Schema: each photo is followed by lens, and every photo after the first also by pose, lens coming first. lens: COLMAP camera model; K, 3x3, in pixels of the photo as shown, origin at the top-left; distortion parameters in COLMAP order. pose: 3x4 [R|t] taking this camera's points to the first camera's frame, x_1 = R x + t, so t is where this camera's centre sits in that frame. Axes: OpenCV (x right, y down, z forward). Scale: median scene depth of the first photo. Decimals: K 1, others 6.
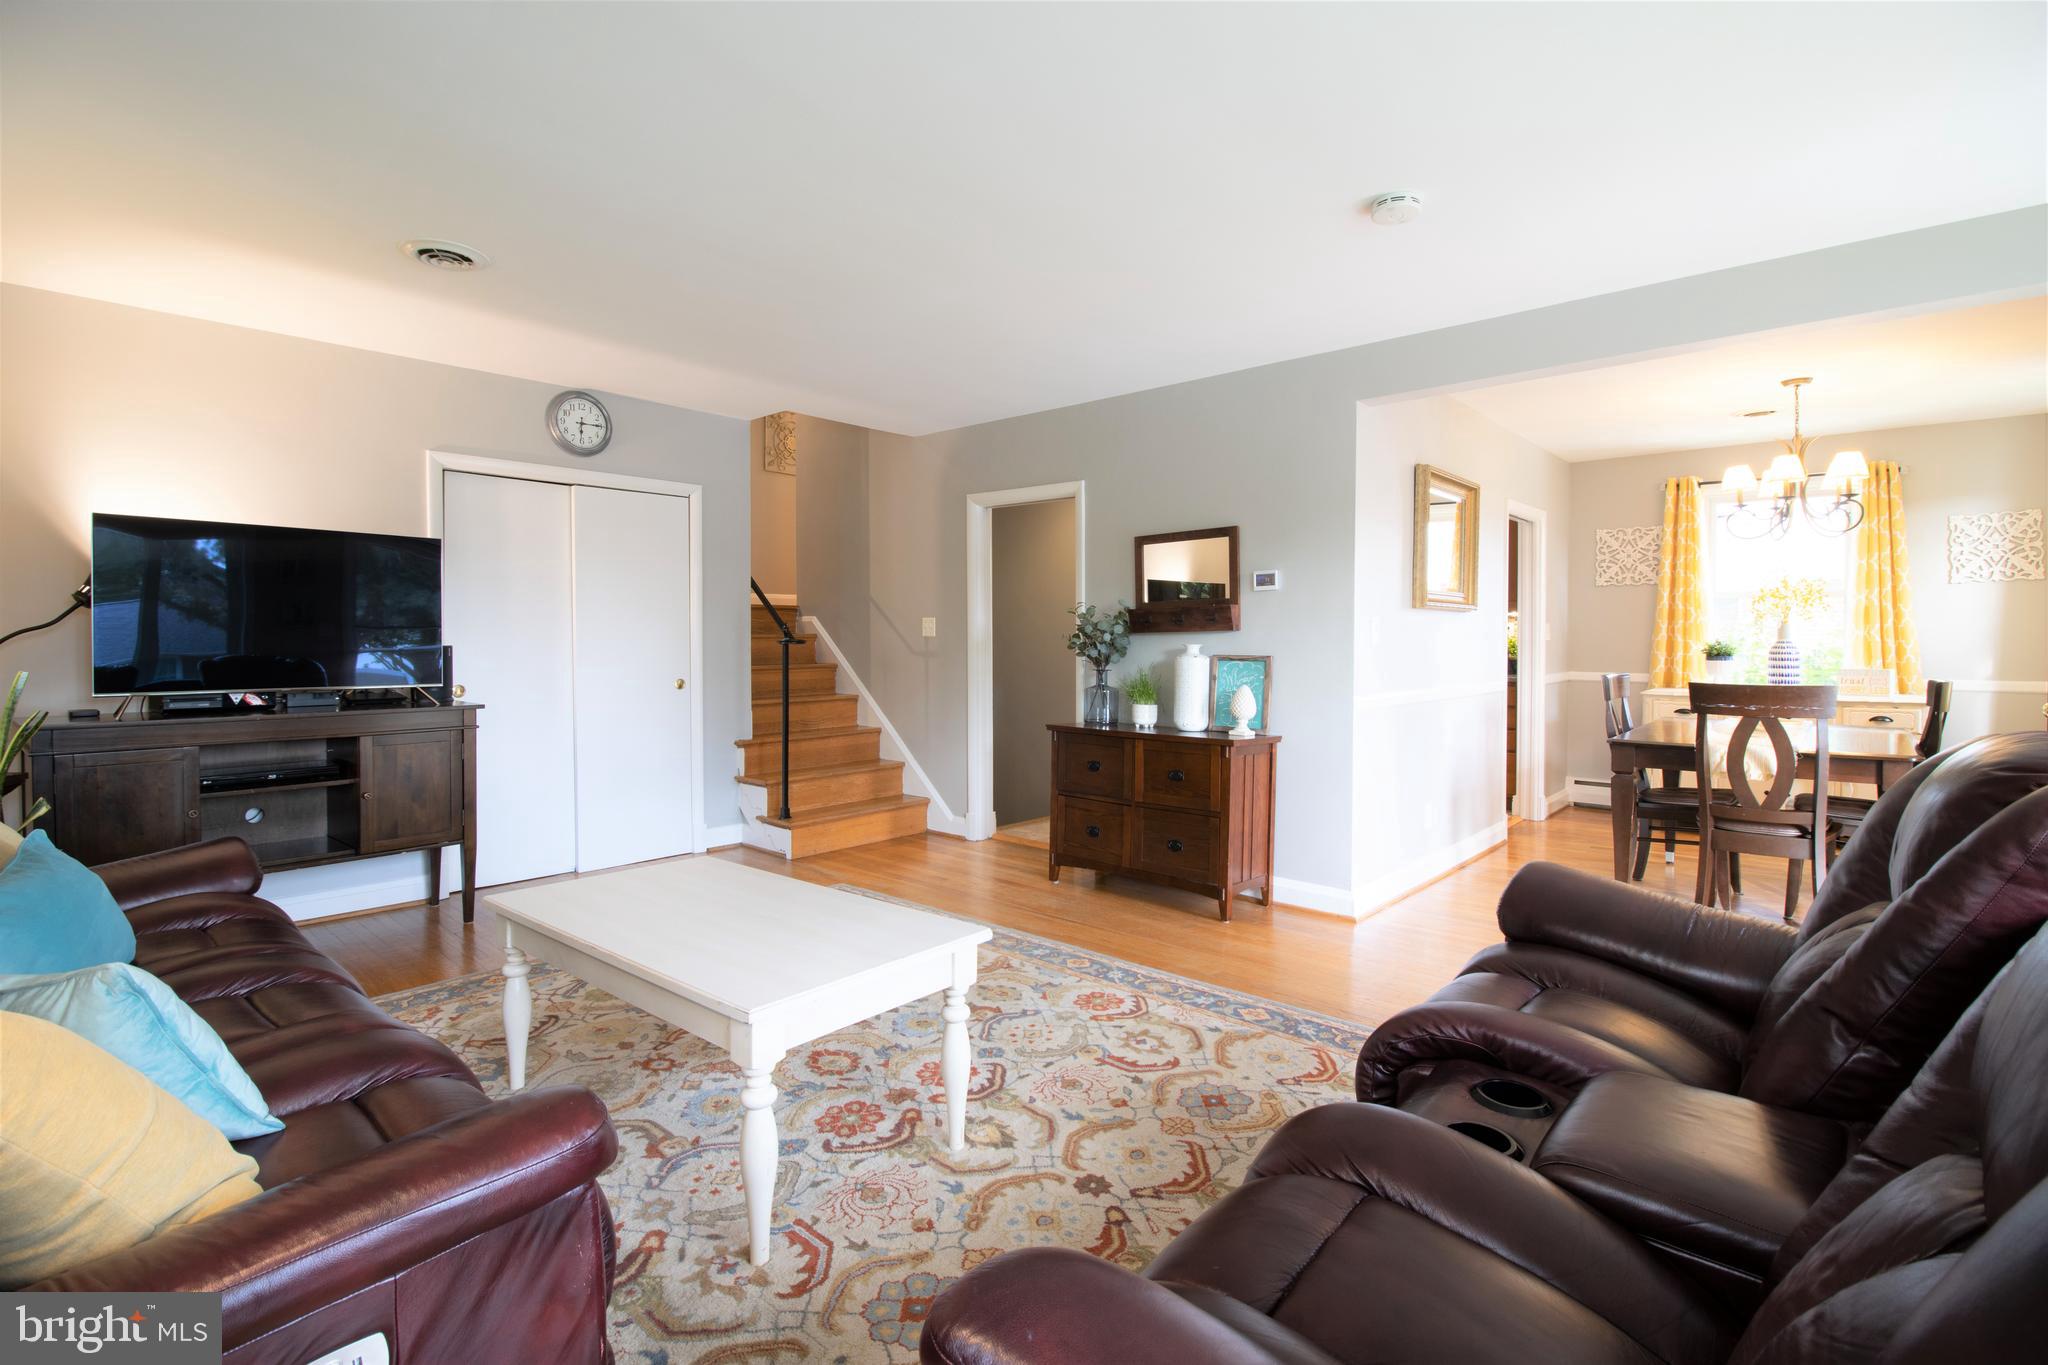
lens RADIAL K [[949.4, 0, 1029.9], [0, 949.4, 651.7], [0, 0, 1]] dist [0.000531, -0.013615]
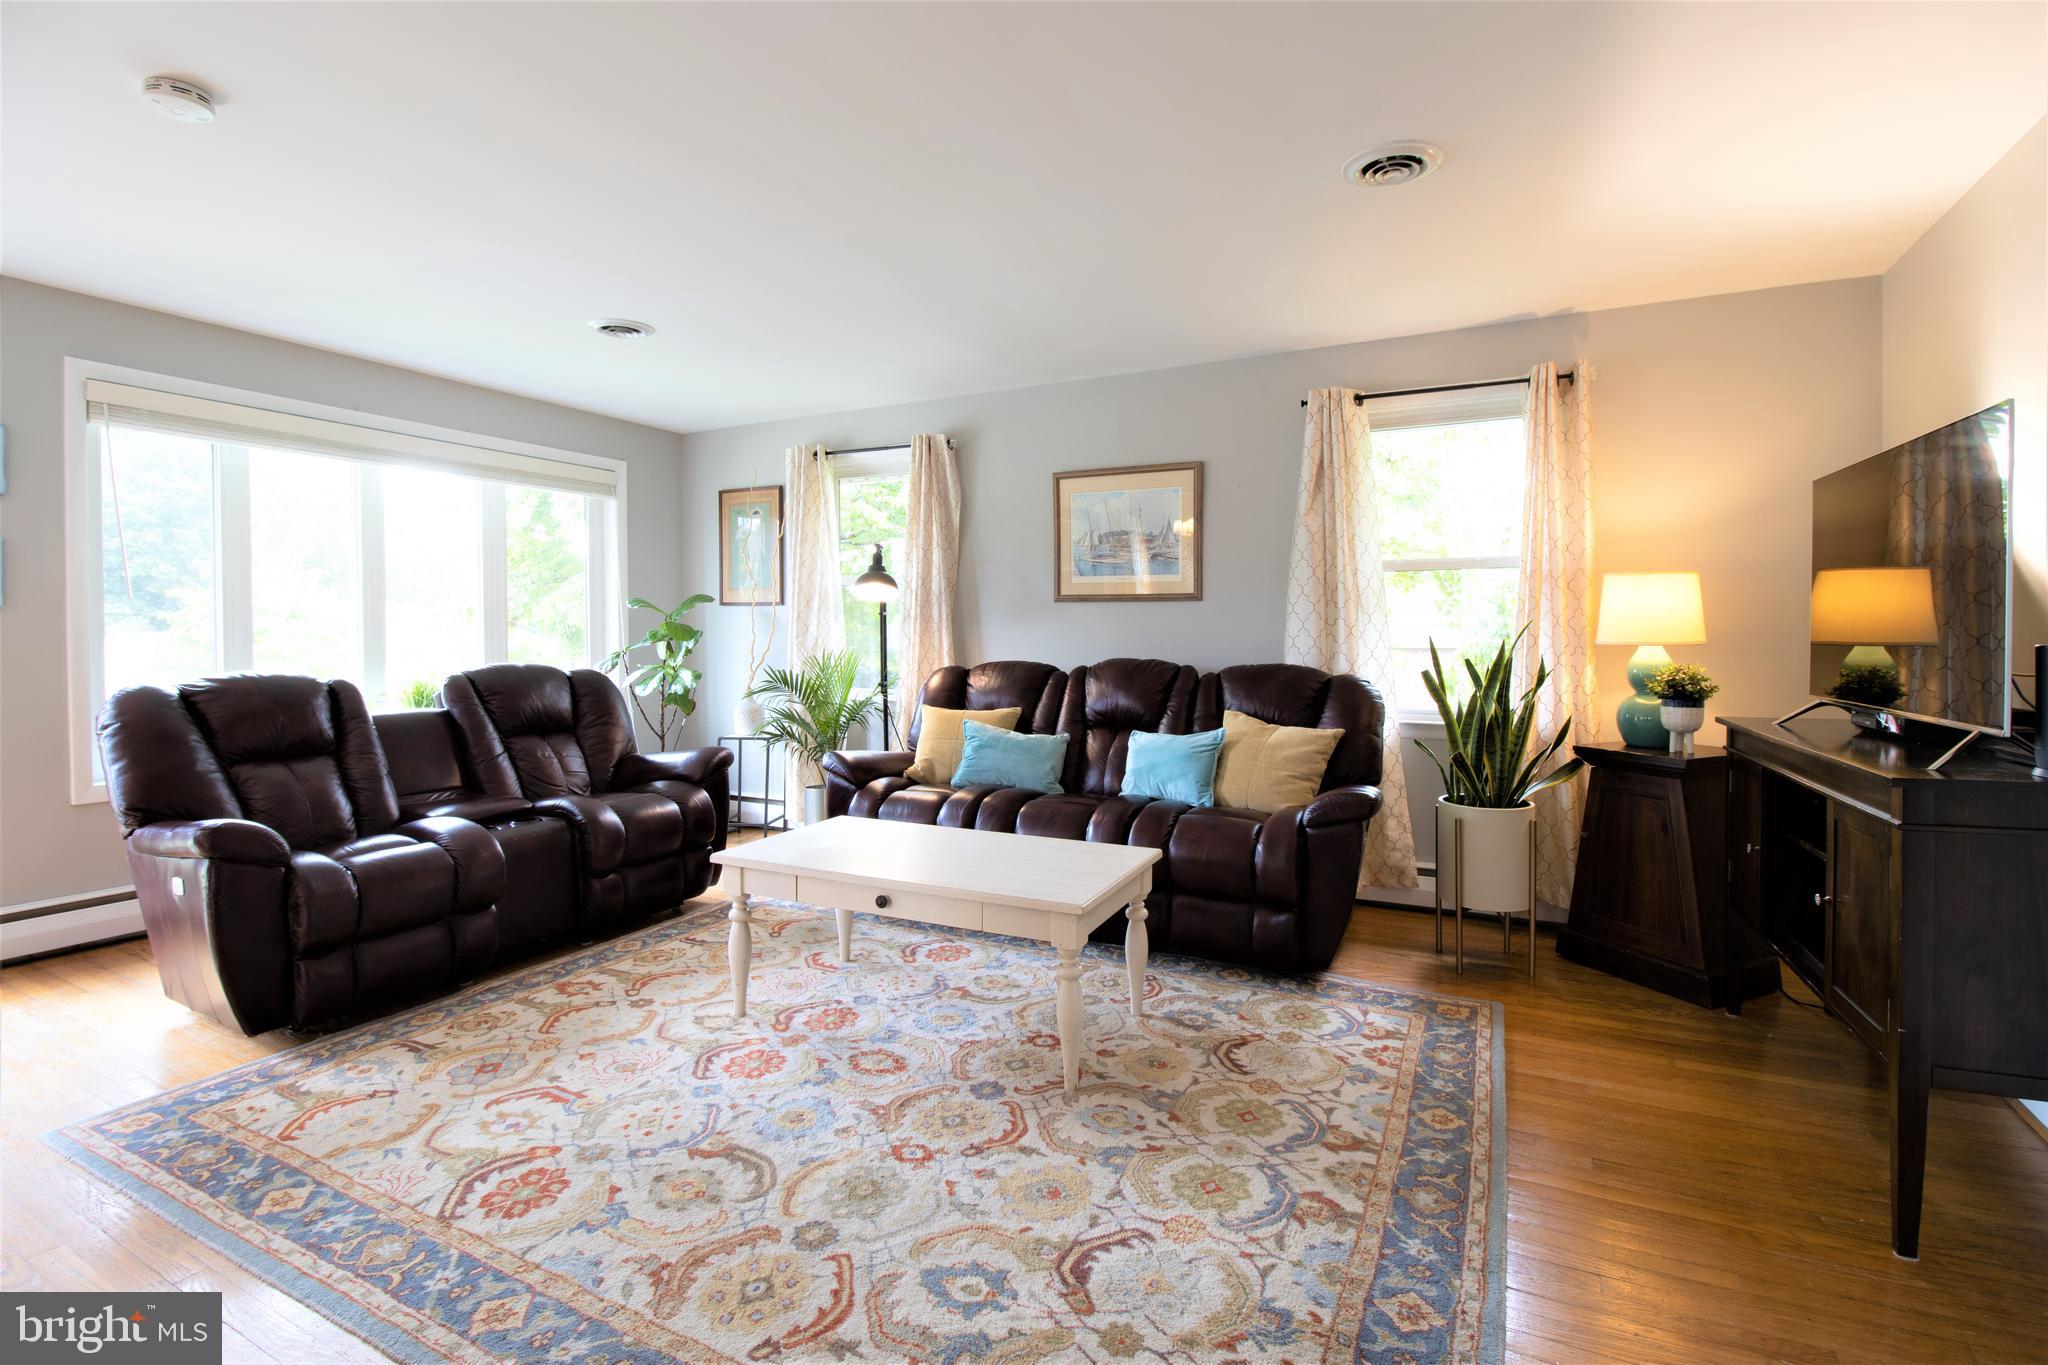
lens RADIAL K [[949.4, 0, 1029.9], [0, 949.4, 651.7], [0, 0, 1]] dist [0.000531, -0.013615]
pose [[-0.968112, 0.005589, -0.250454, -0.068627], [-0.002687, 0.999462, 0.032691, -0.013849], [0.250501, 0.032322, -0.967577, 1.159795]]
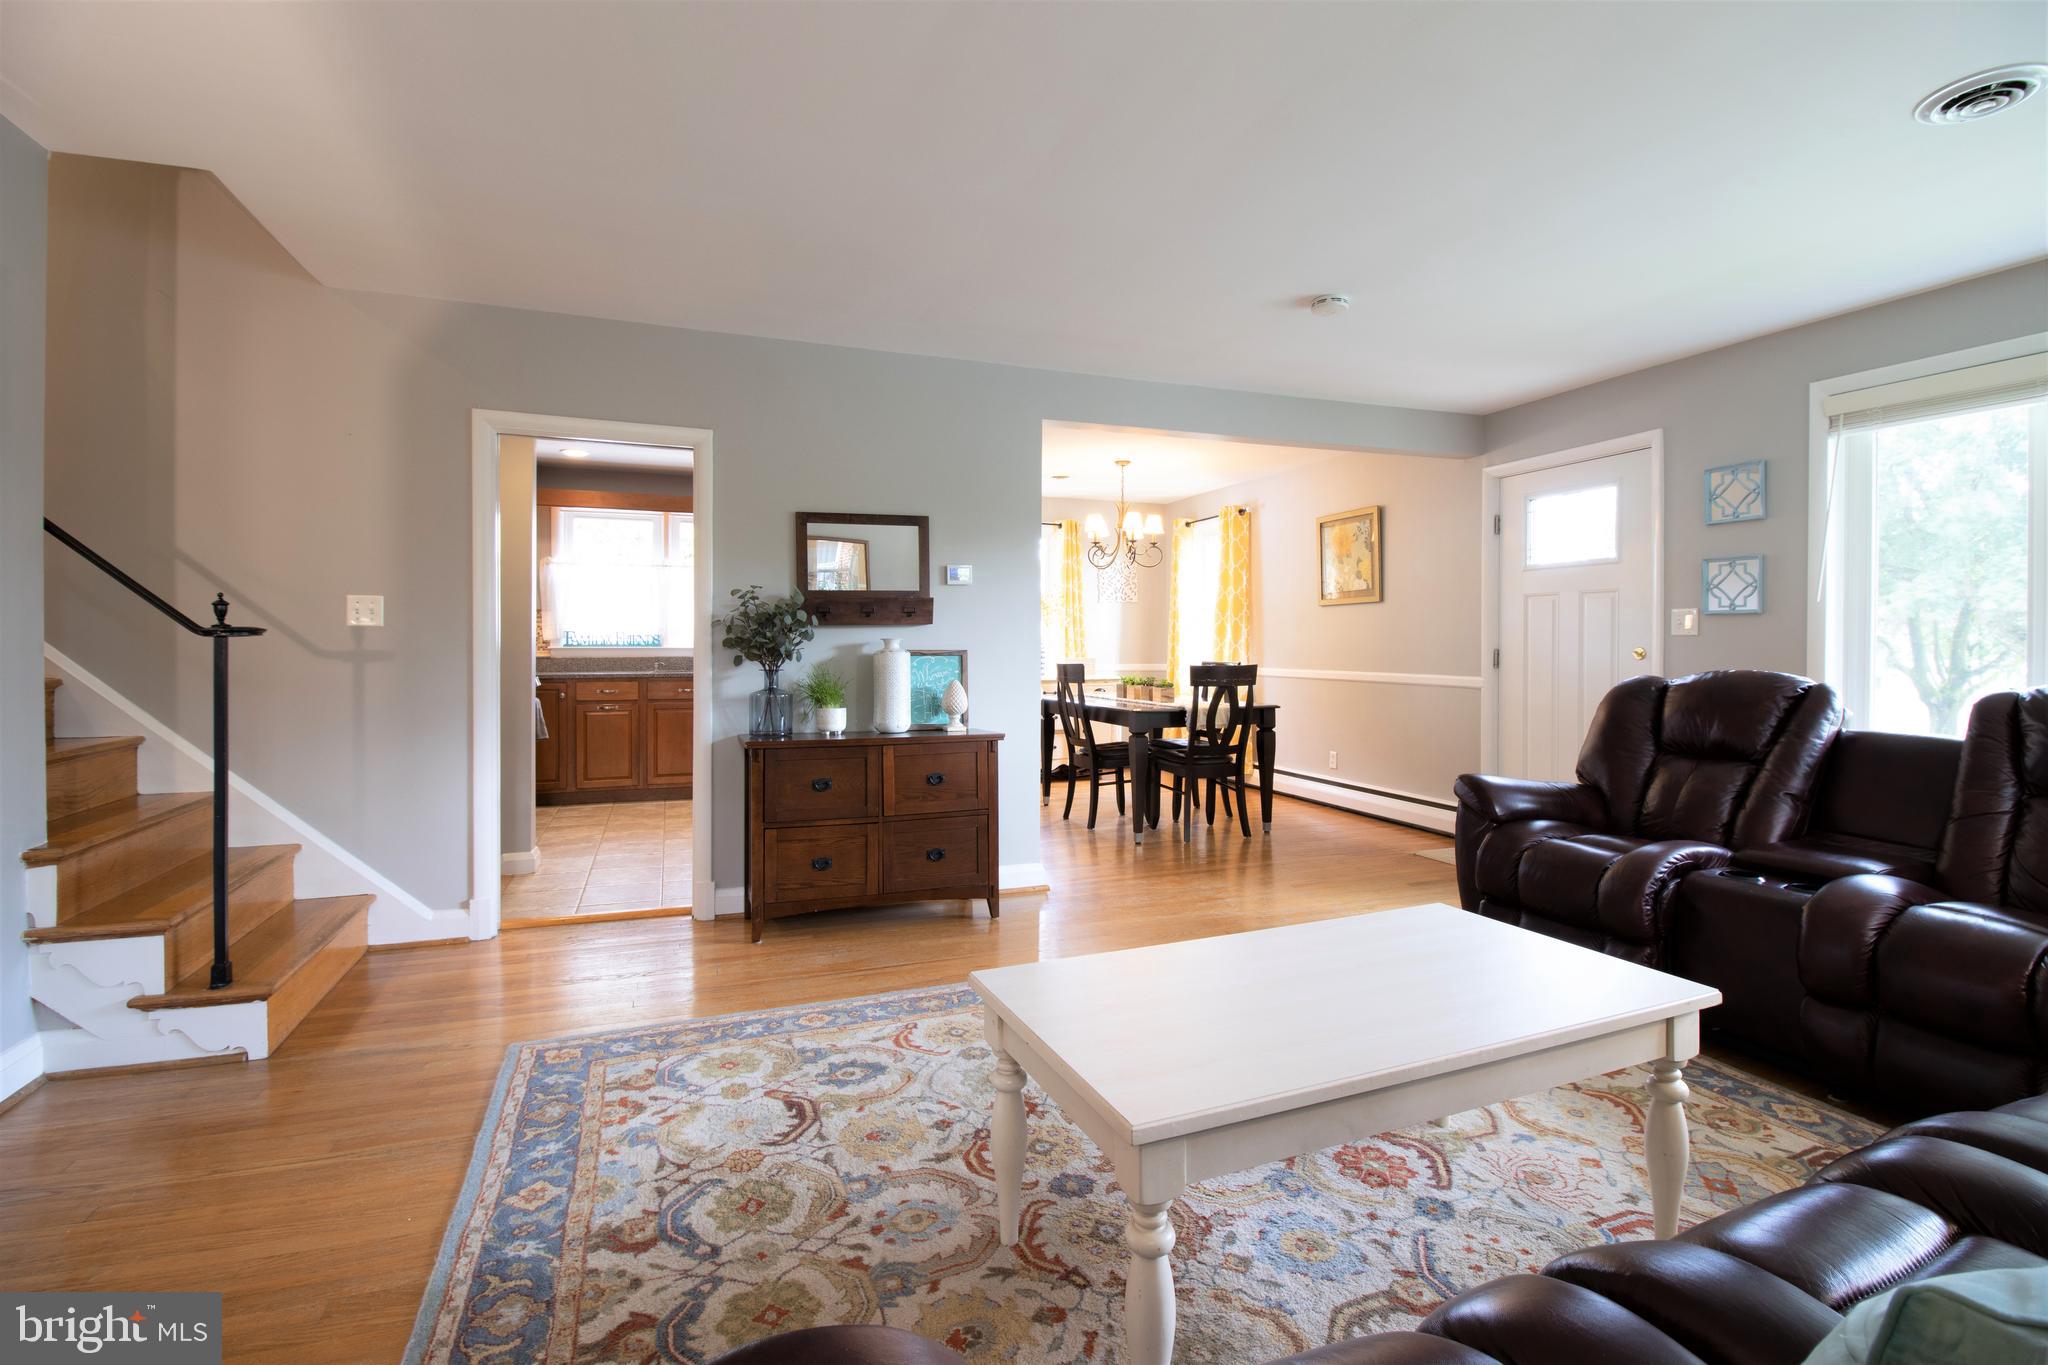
lens RADIAL K [[949.4, 0, 1029.9], [0, 949.4, 651.7], [0, 0, 1]] dist [0.000531, -0.013615]
pose [[0.459353, -0.007492, 0.888222, -0.577274], [0.011089, 0.999935, 0.002699, 0.004003], [-0.888184, 0.008610, 0.459406, 0.452478]]
